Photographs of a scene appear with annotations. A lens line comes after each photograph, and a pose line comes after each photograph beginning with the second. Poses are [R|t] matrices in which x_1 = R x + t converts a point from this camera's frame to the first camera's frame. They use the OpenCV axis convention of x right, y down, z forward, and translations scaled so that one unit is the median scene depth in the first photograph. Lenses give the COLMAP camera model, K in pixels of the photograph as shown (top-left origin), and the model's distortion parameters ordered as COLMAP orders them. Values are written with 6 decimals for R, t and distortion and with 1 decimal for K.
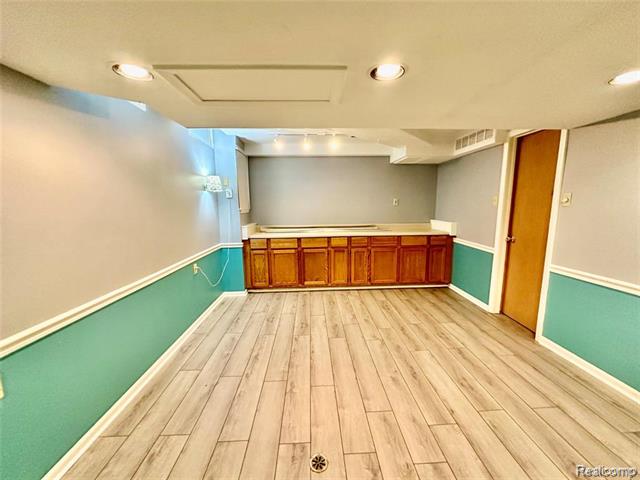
lens RADIAL K [[255.8, 0, 320.8], [0, 255.8, 238.6], [0, 0, 1]] dist [-0.001937, 0.001229]
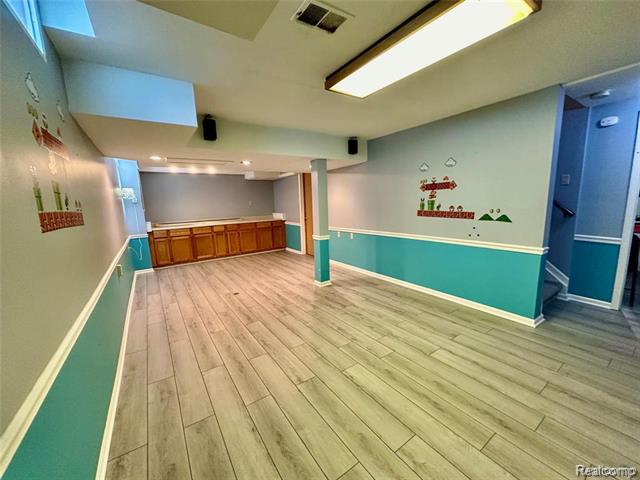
lens RADIAL K [[255.8, 0, 321.9], [0, 255.8, 240.6], [0, 0, 1]] dist [-0.001937, 0.001229]
pose [[0.848637, -0.101289, 0.519187, -0.218289], [0.101364, 0.994446, 0.028324, 0.106449], [-0.519172, 0.028590, 0.854191, -0.695100]]
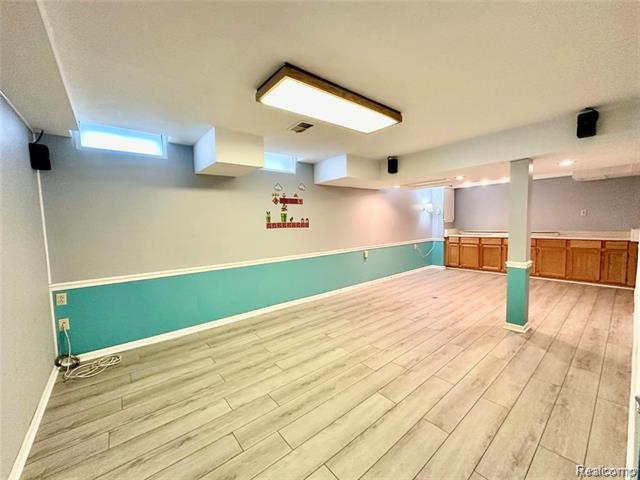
lens RADIAL K [[255.8, 0, 317.7], [0, 255.8, 238.3], [0, 0, 1]] dist [-0.001937, 0.001229]
pose [[0.598500, 0.044615, -0.799880, 0.576665], [-0.089269, 0.995944, -0.011244, 0.108235], [0.796134, 0.078134, 0.600055, -0.754468]]
